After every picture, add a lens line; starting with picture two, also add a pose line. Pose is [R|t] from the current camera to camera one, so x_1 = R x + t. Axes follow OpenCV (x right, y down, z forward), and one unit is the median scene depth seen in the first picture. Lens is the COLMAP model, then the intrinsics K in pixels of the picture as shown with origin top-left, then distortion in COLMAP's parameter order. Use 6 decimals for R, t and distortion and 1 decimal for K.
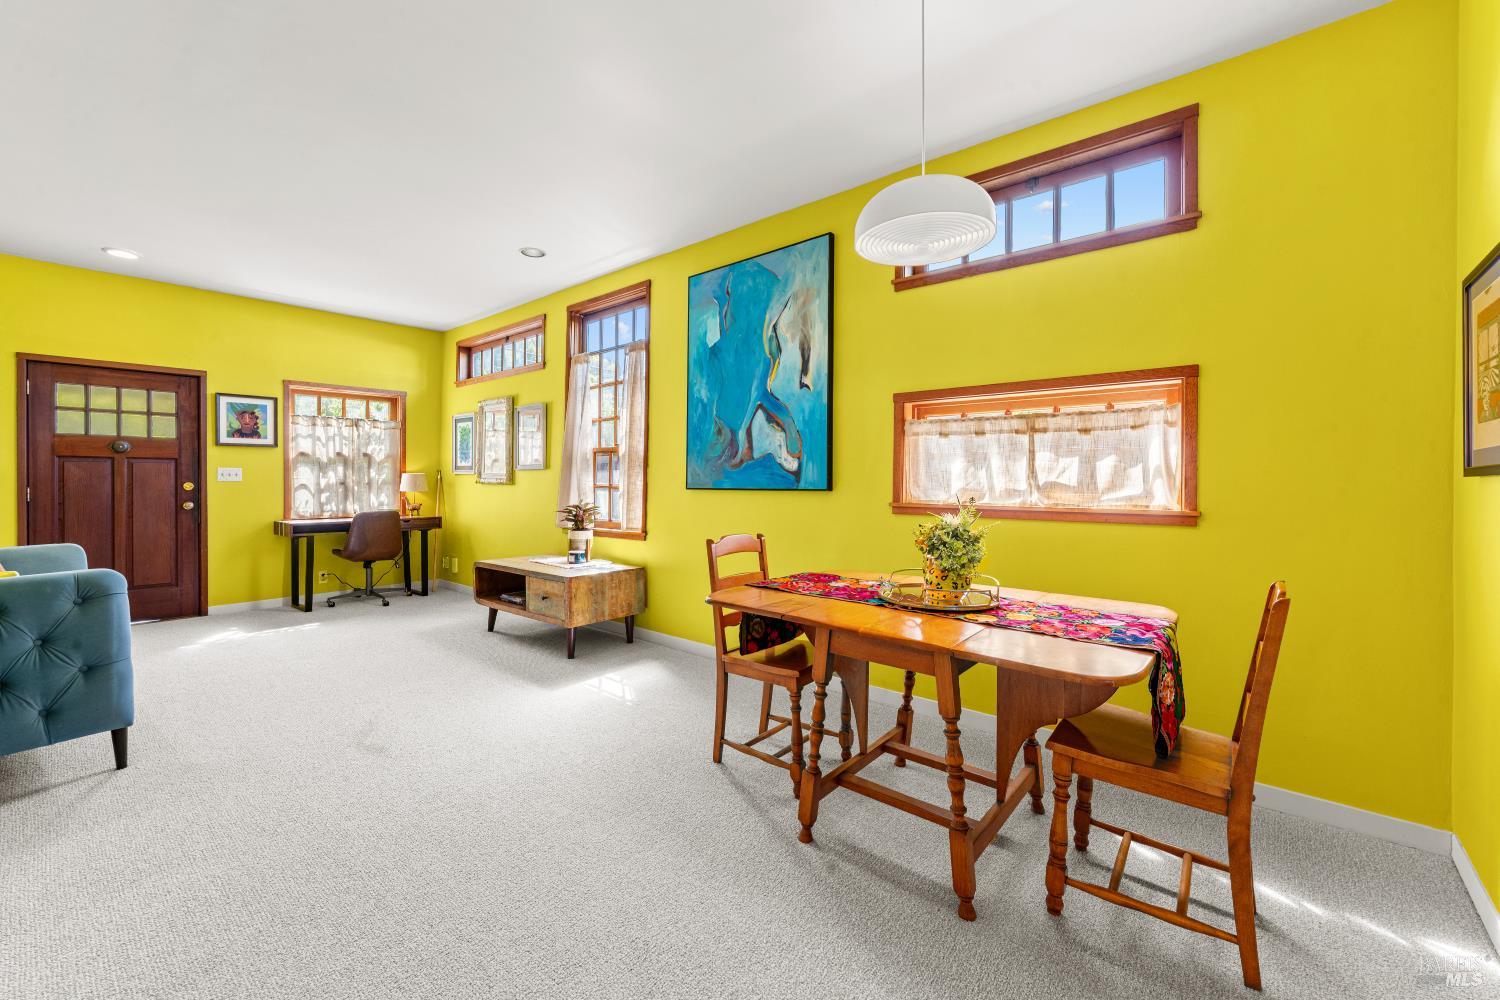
lens RADIAL K [[617.1, 0, 731.2], [0, 617.1, 486.5], [0, 0, 1]] dist [-0.000840, -0.001110]
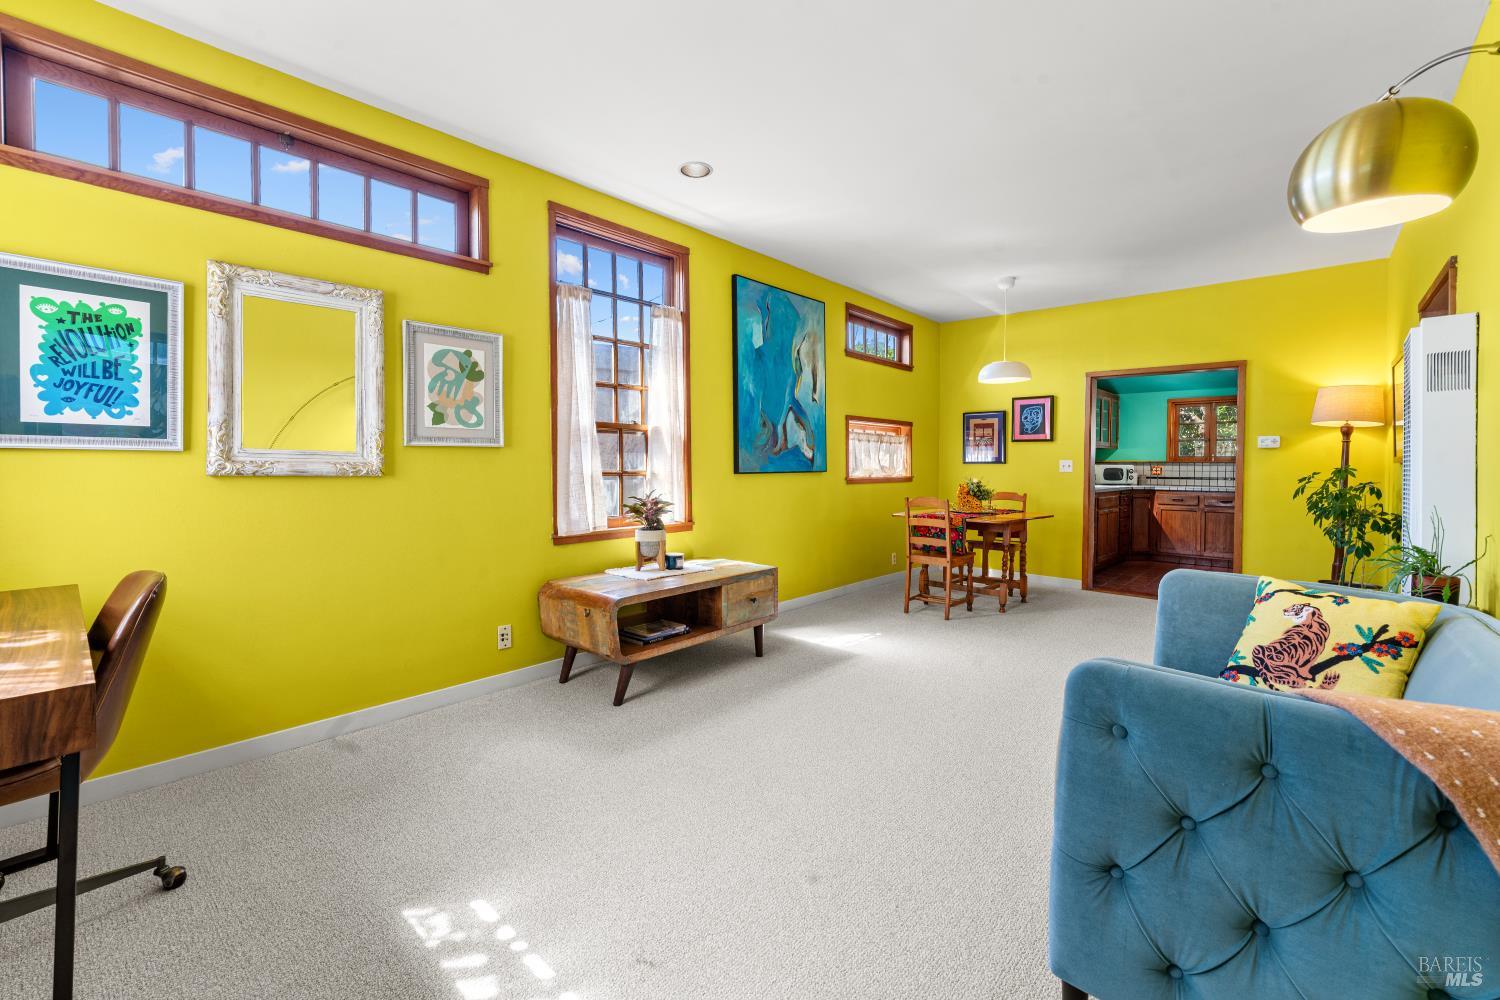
lens RADIAL K [[617.1, 0, 706.2], [0, 617.1, 488.0], [0, 0, 1]] dist [-0.000840, -0.001110]
pose [[0.060146, -0.033700, 0.997621, -1.205476], [0.014774, 0.999351, 0.032868, -0.006714], [-0.998080, 0.012762, 0.060605, 1.040429]]
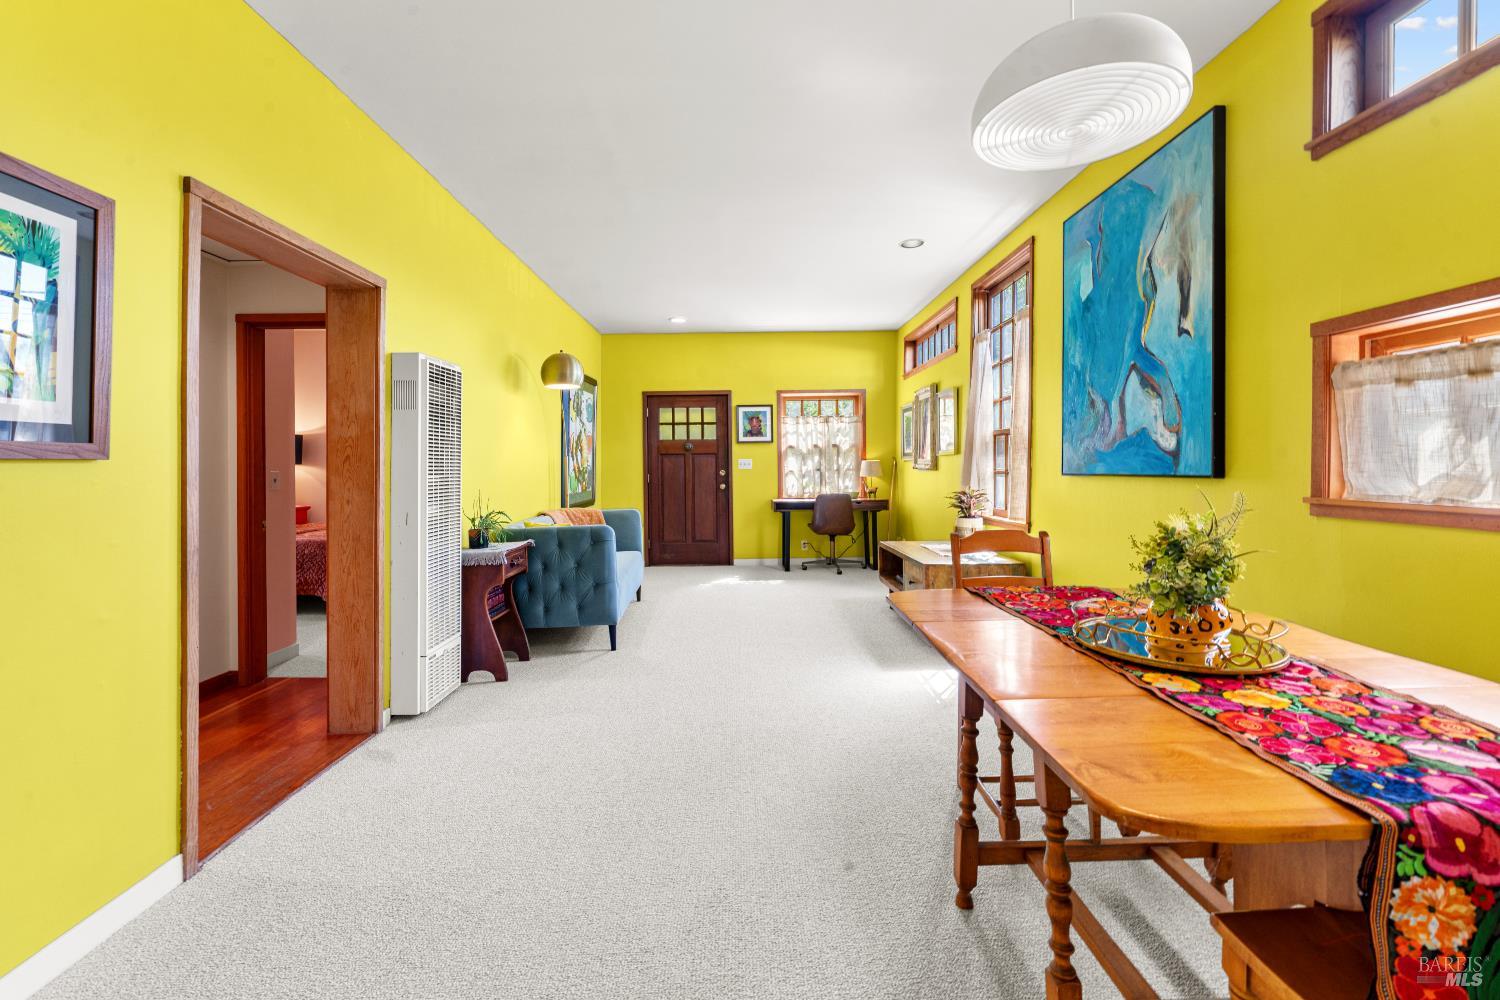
lens RADIAL K [[617.1, 0, 741.4], [0, 617.1, 470.4], [0, 0, 1]] dist [-0.000840, -0.001110]
pose [[0.663629, -0.005669, -0.748041, 0.278695], [0.004921, 0.999983, -0.003213, -0.001596], [0.748046, -0.001549, 0.663645, 0.121389]]
